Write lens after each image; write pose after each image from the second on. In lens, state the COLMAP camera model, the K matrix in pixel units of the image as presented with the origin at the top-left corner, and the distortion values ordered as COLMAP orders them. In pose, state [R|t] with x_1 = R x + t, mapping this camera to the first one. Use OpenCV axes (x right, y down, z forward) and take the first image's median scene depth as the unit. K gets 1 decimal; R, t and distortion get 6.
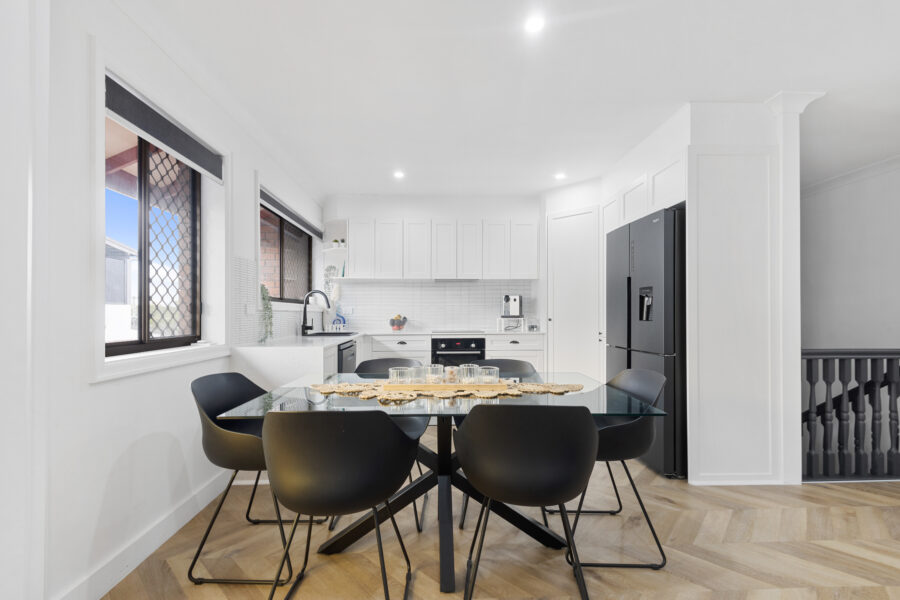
lens RADIAL K [[383.4, 0, 453.0], [0, 383.4, 304.1], [0, 0, 1]] dist [0.001323, -0.000030]
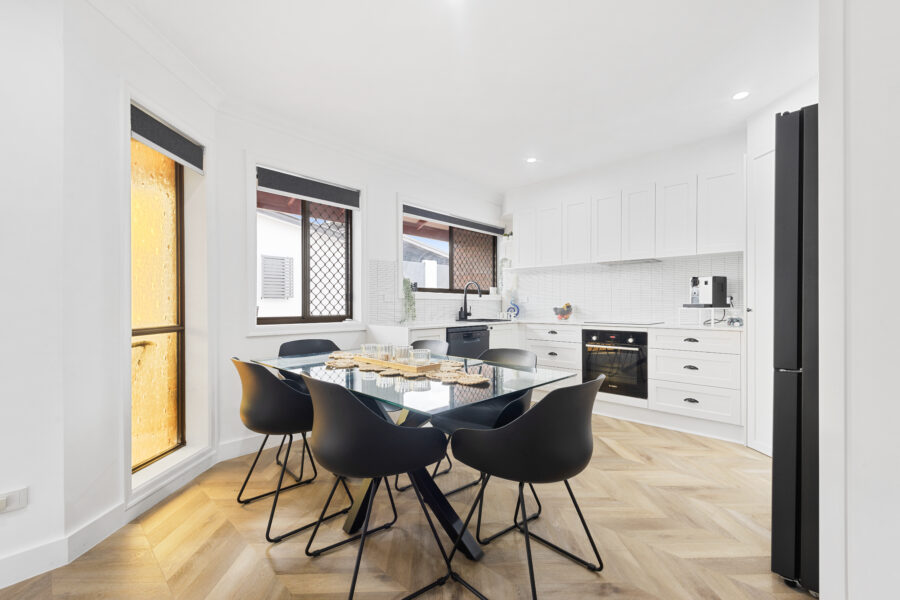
lens RADIAL K [[375.0, 0, 447.3], [0, 375.0, 303.0], [0, 0, 1]] dist [-0.001021, -0.000278]
pose [[0.681003, -0.000485, -0.732280, 0.372886], [0.014706, 0.999807, 0.013014, 0.011647], [0.732133, -0.019632, 0.680879, 0.166766]]
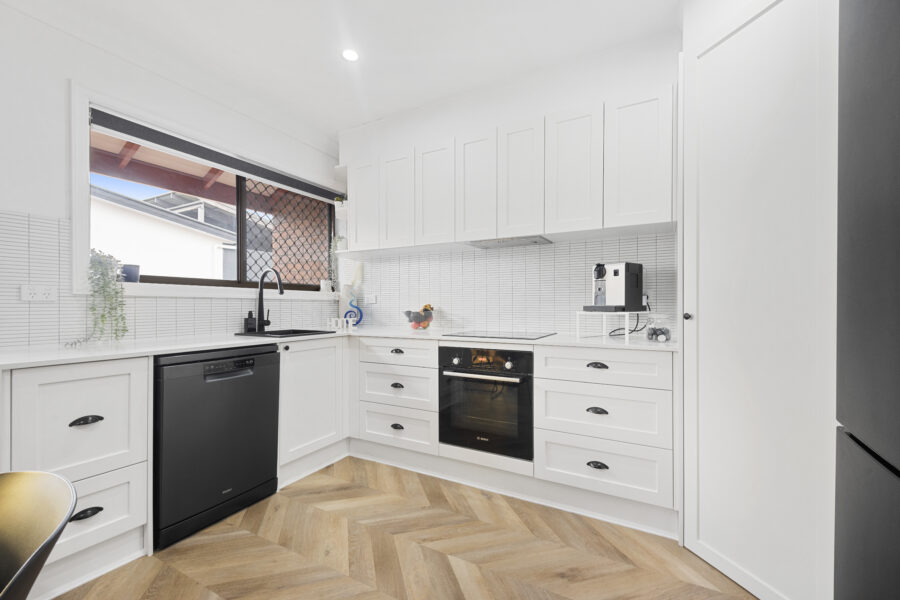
lens RADIAL K [[383.4, 0, 453.0], [0, 383.4, 304.1], [0, 0, 1]] dist [0.001323, -0.000030]
pose [[0.849098, 0.000140, -0.528235, 0.256447], [0.010576, 0.999795, 0.017265, 0.018224], [0.528129, -0.020246, 0.848923, 0.535810]]
